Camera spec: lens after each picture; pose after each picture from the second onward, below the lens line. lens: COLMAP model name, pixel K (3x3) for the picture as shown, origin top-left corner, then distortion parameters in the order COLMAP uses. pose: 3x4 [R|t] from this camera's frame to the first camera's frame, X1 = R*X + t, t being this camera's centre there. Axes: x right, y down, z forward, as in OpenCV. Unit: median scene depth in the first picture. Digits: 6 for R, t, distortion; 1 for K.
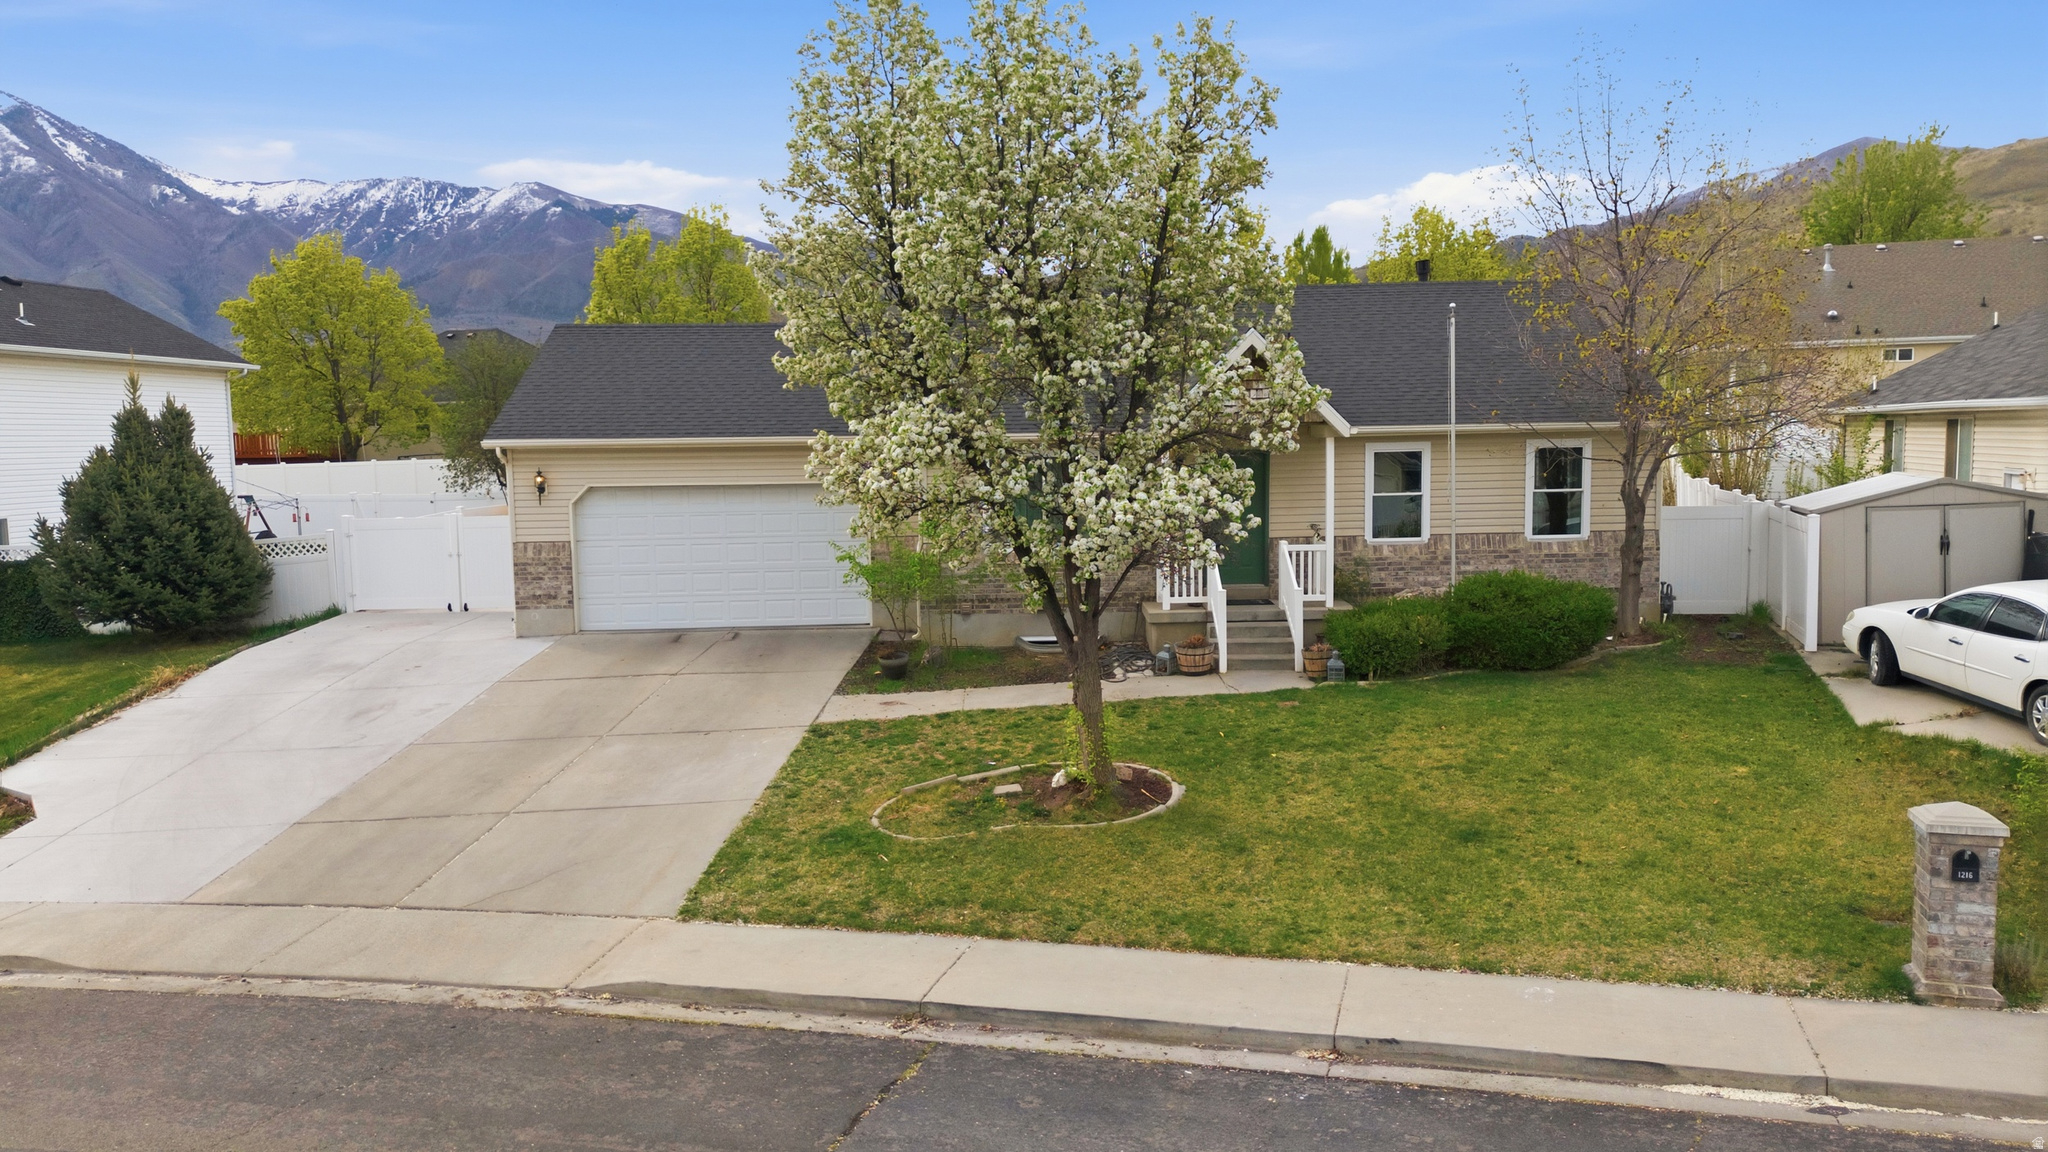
lens RADIAL K [[1498.1, 0, 1024.3], [0, 1498.1, 577.6], [0, 0, 1]] dist [0.082124, -0.078220]
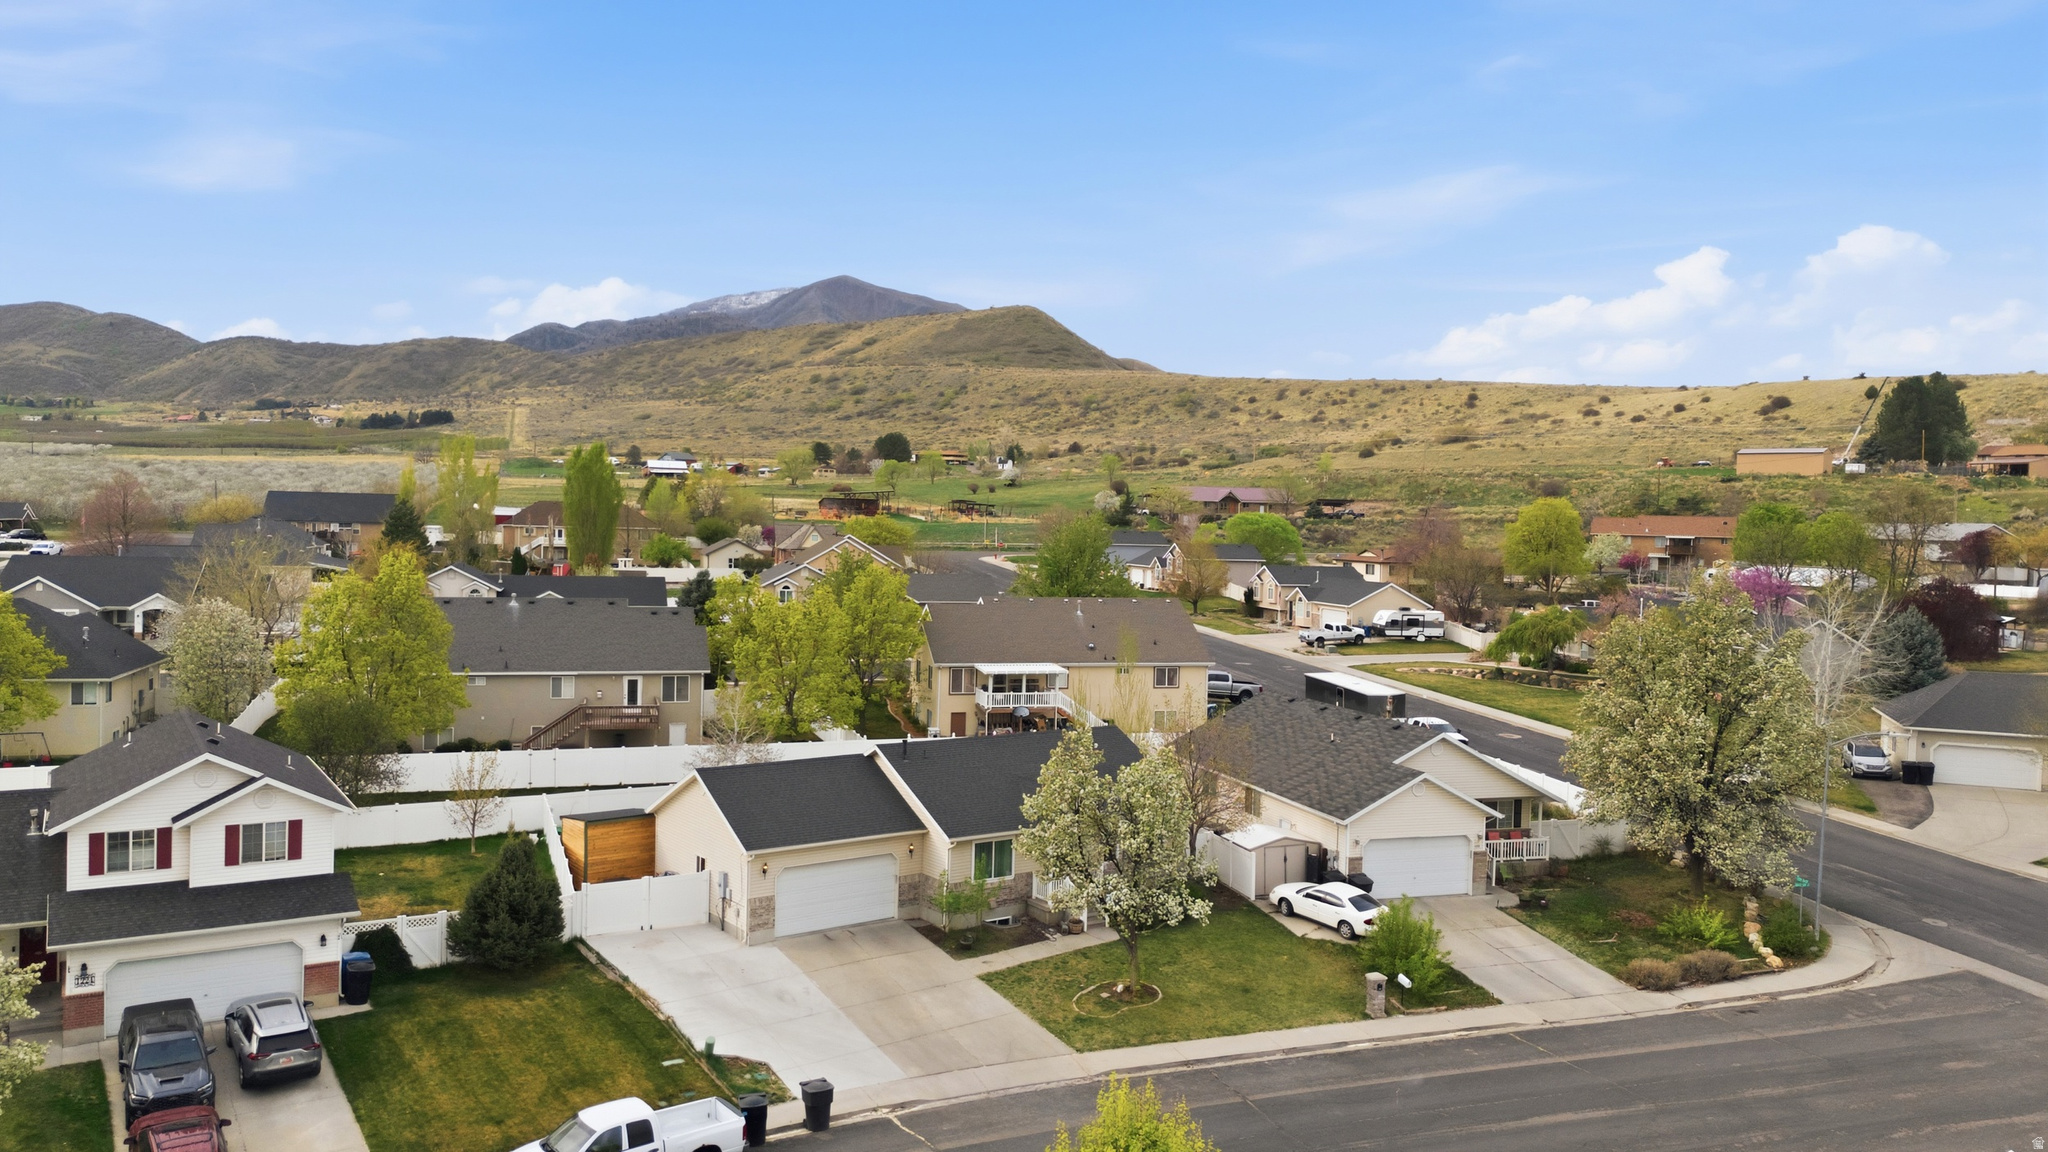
lens RADIAL K [[1498.1, 0, 1029.1], [0, 1498.1, 576.5], [0, 0, 1]] dist [0.082124, -0.078220]
pose [[0.810918, 0.014510, 0.584980, -1.461790], [0.016116, 0.998760, -0.047113, -0.424111], [-0.584937, 0.047632, 0.809679, -1.059835]]
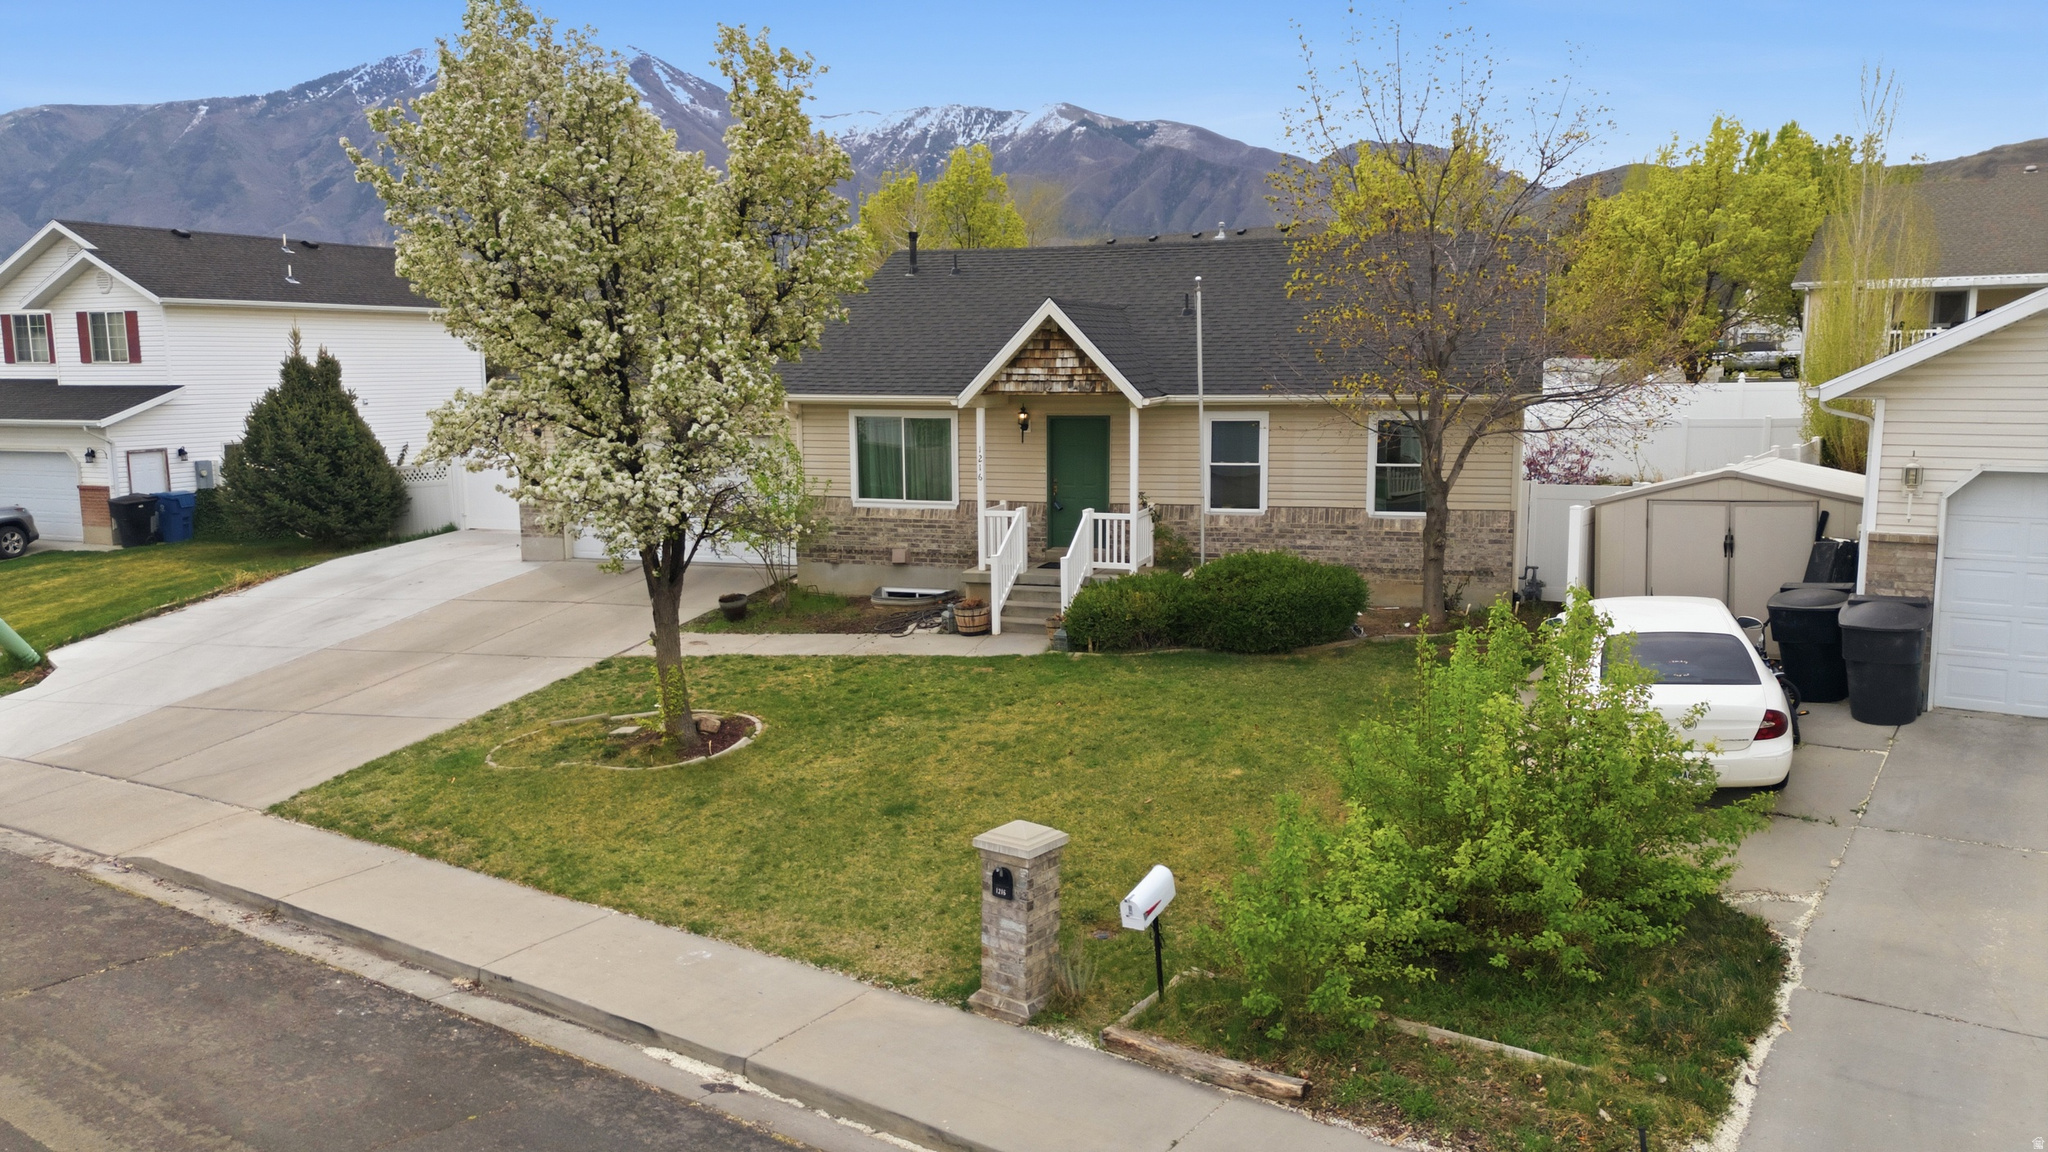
lens RADIAL K [[1498.1, 0, 1025.5], [0, 1498.1, 578.5], [0, 0, 1]] dist [0.082124, -0.078220]
pose [[0.945796, 0.055868, -0.319921, 0.481896], [-0.037645, 0.997311, 0.062872, -0.041318], [0.322573, -0.047421, 0.945356, 0.028867]]
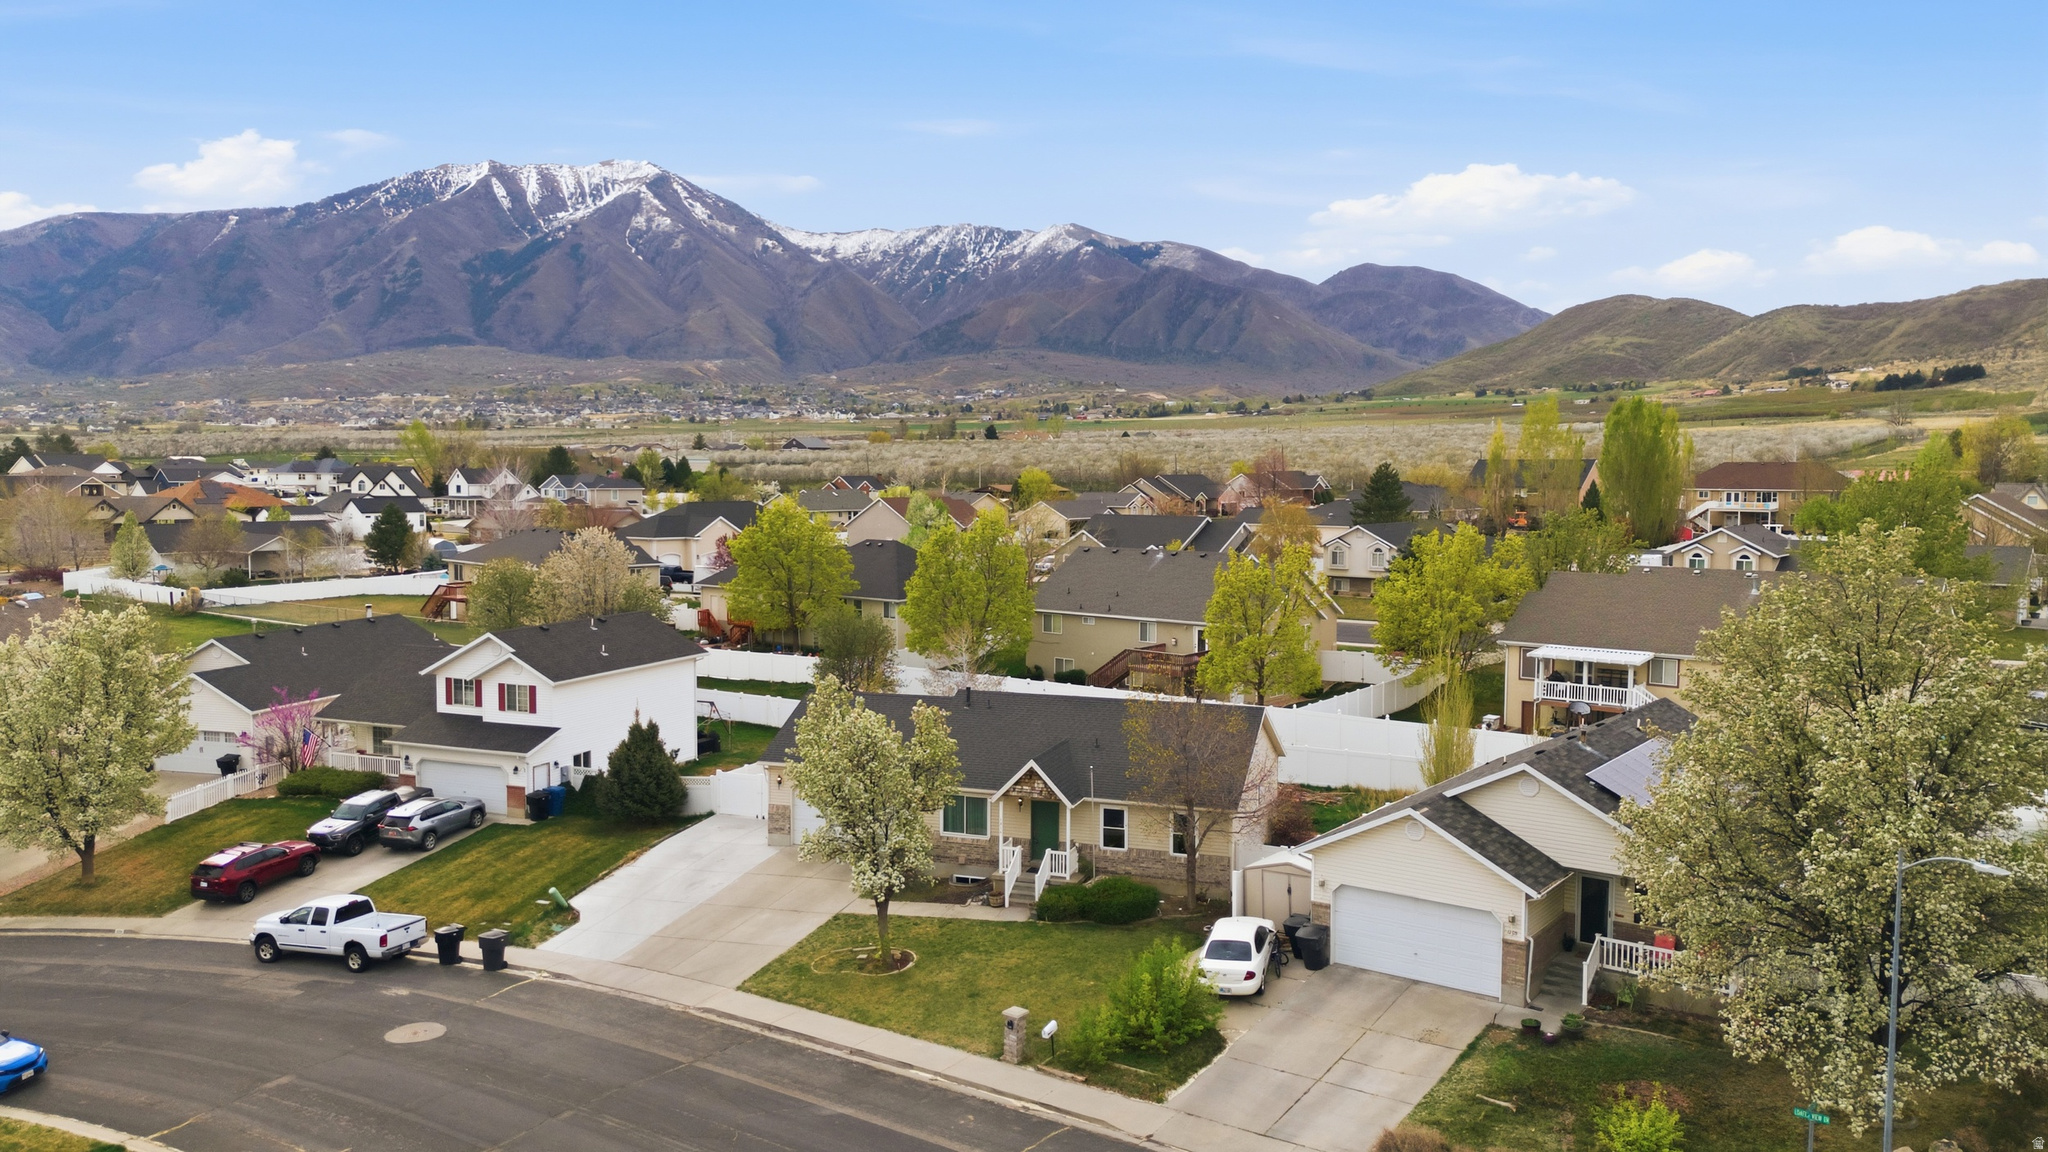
lens RADIAL K [[1498.1, 0, 1027.1], [0, 1498.1, 583.1], [0, 0, 1]] dist [0.082124, -0.078220]
pose [[0.944709, 0.047151, -0.324503, 0.914044], [-0.051593, 0.998655, -0.005095, -0.440859], [0.323826, 0.021555, 0.945871, -1.258903]]
